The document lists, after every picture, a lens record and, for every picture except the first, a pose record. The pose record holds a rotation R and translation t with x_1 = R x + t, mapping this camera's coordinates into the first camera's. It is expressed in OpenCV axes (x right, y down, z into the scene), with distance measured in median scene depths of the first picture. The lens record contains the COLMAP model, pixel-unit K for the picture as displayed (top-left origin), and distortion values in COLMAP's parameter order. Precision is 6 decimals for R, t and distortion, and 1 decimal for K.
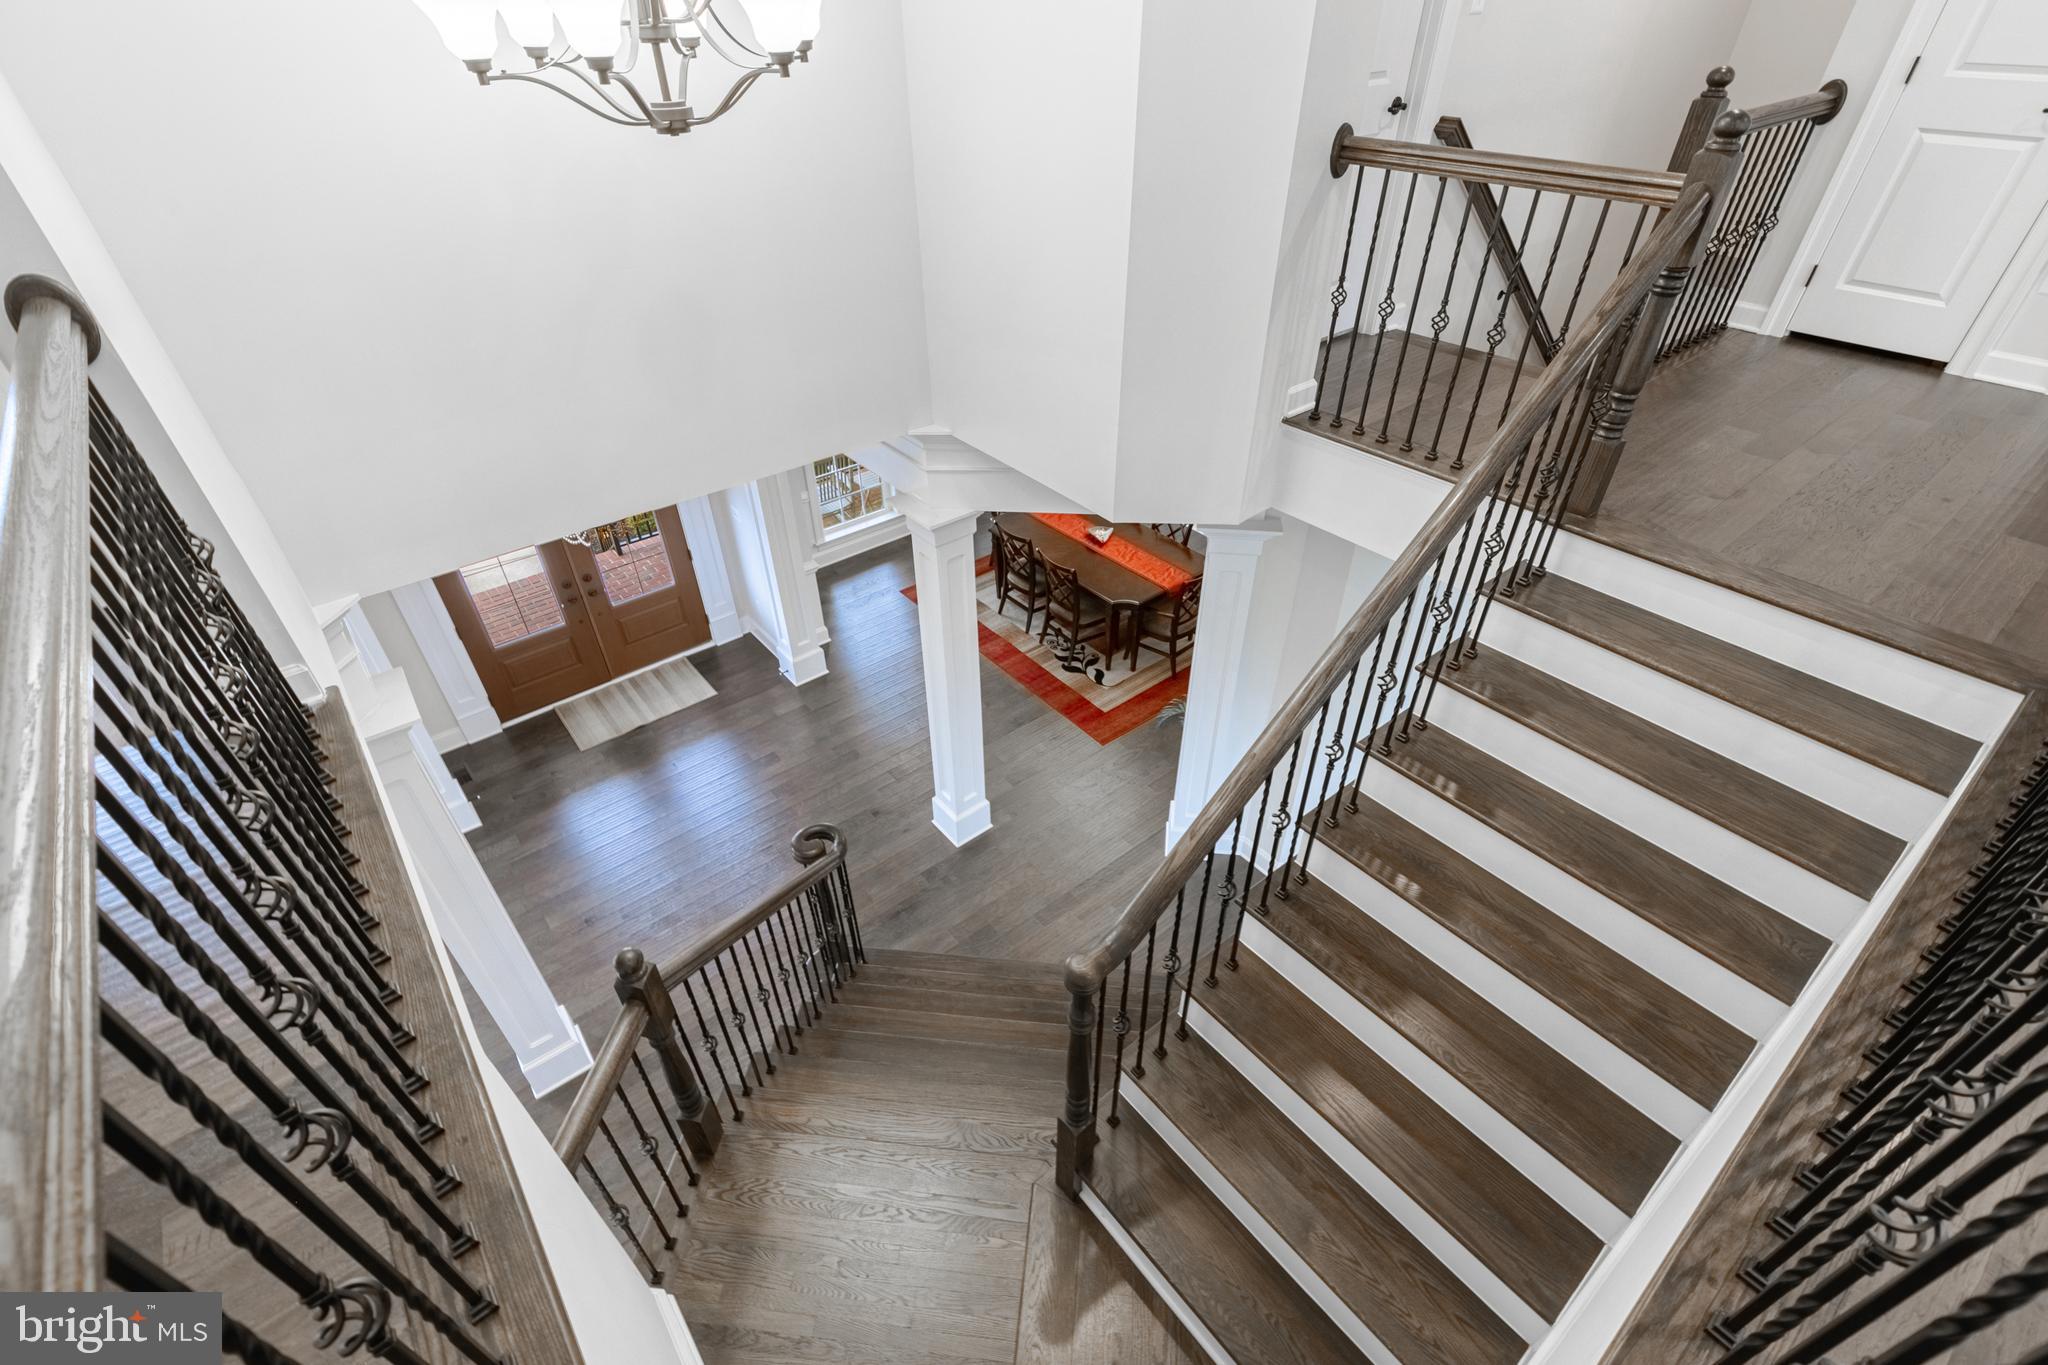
lens RADIAL K [[926.7, 0, 1016.1], [0, 926.7, 691.3], [0, 0, 1]] dist [0.011661, 0.000091]
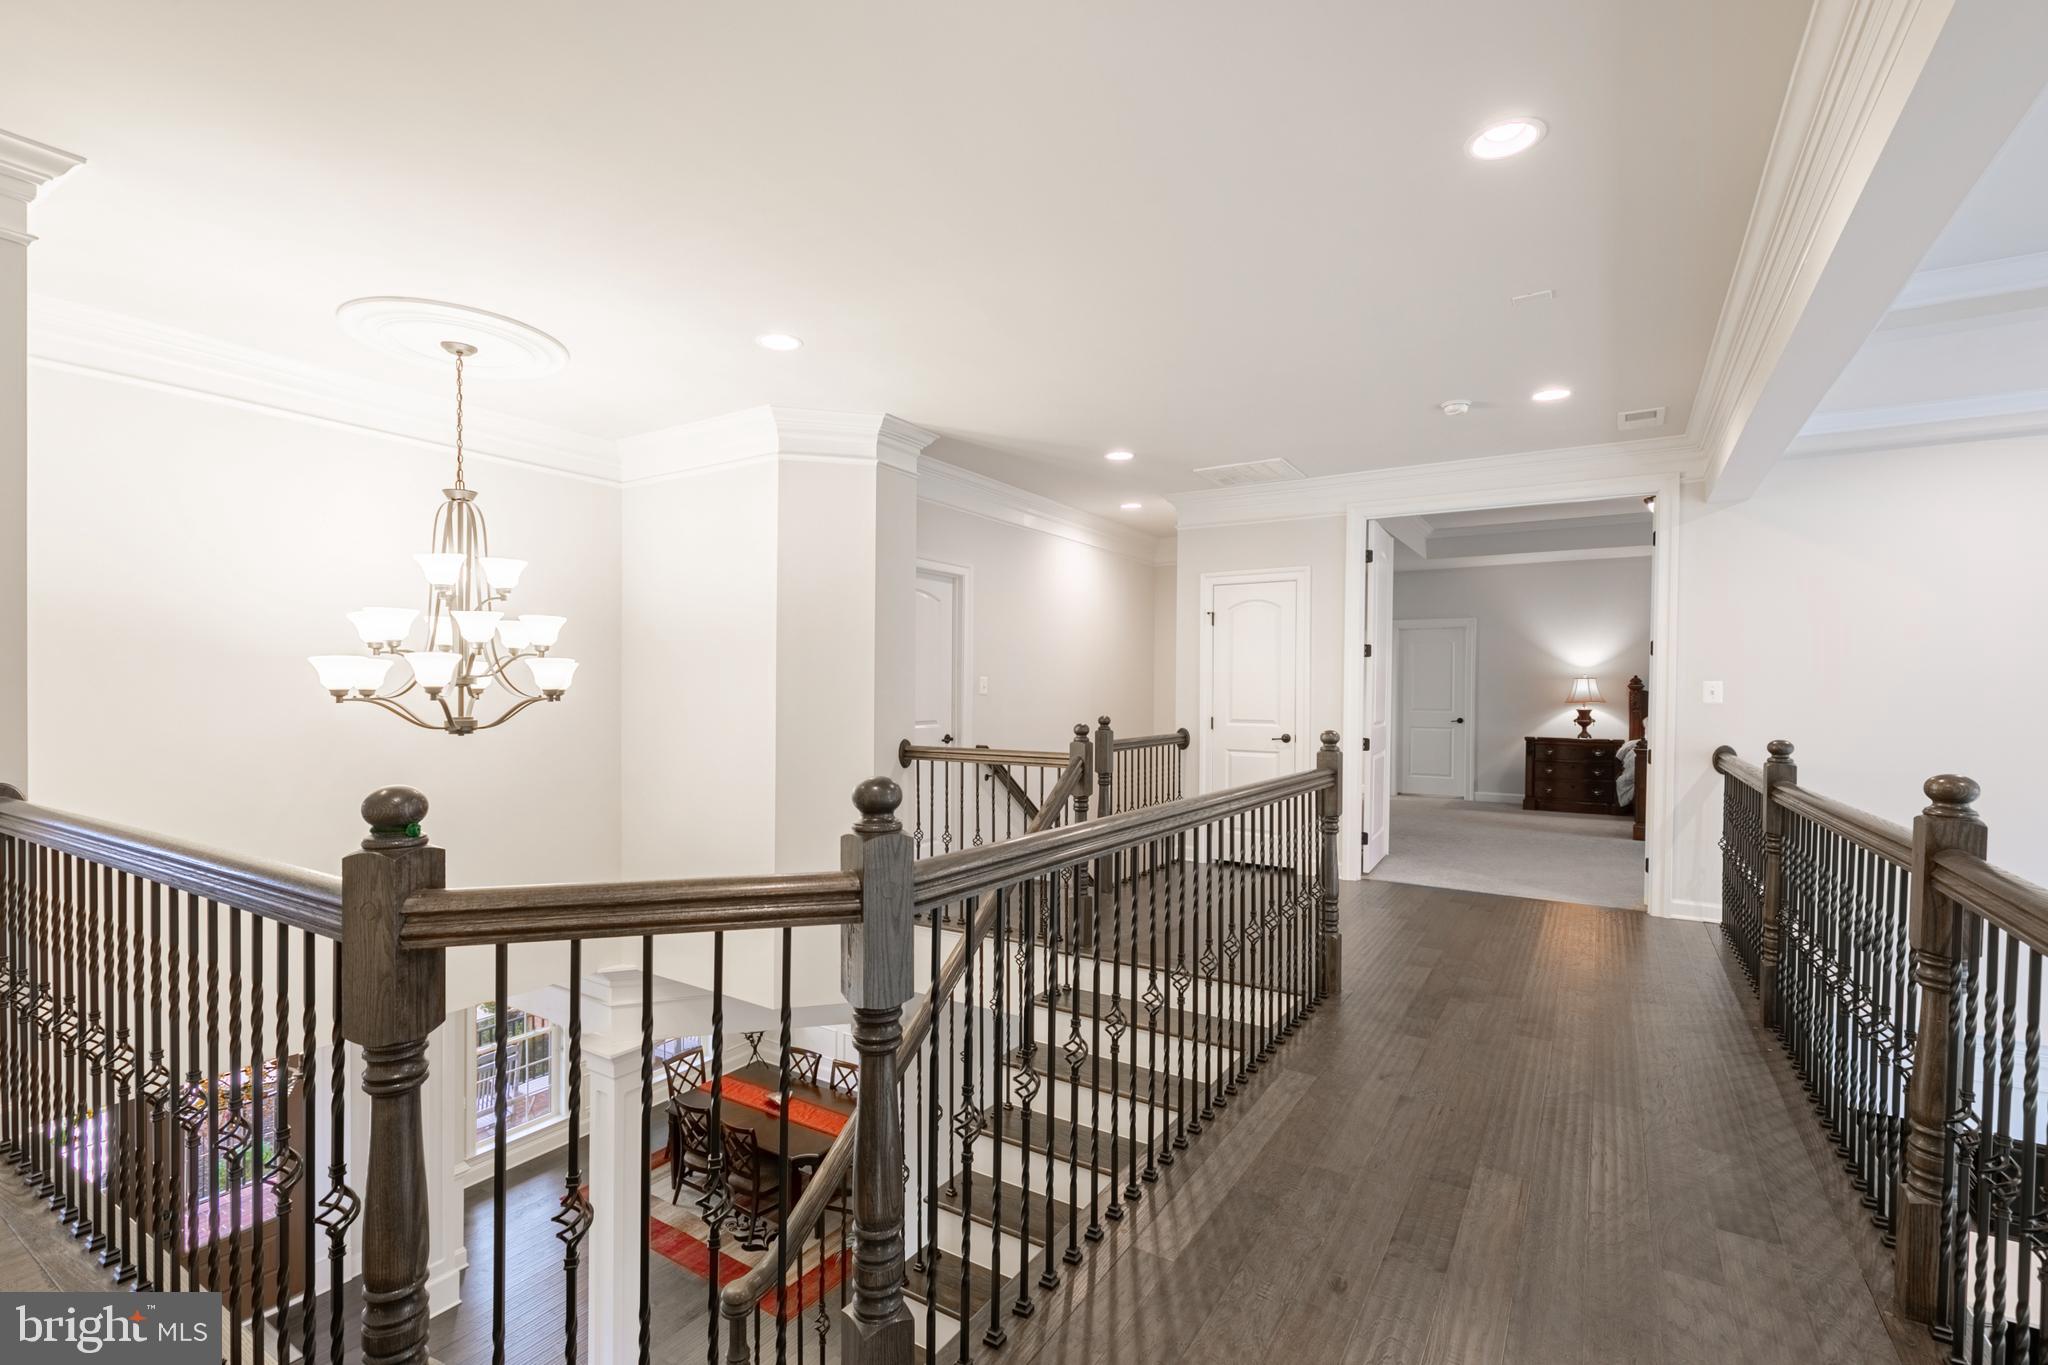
lens RADIAL K [[926.7, 0, 1028.4], [0, 926.7, 689.2], [0, 0, 1]] dist [0.011661, 0.000091]
pose [[0.945768, 0.017043, 0.324396, 0.015472], [0.185477, 0.791506, -0.582338, 0.263783], [-0.266686, 0.610924, 0.745419, -0.285173]]
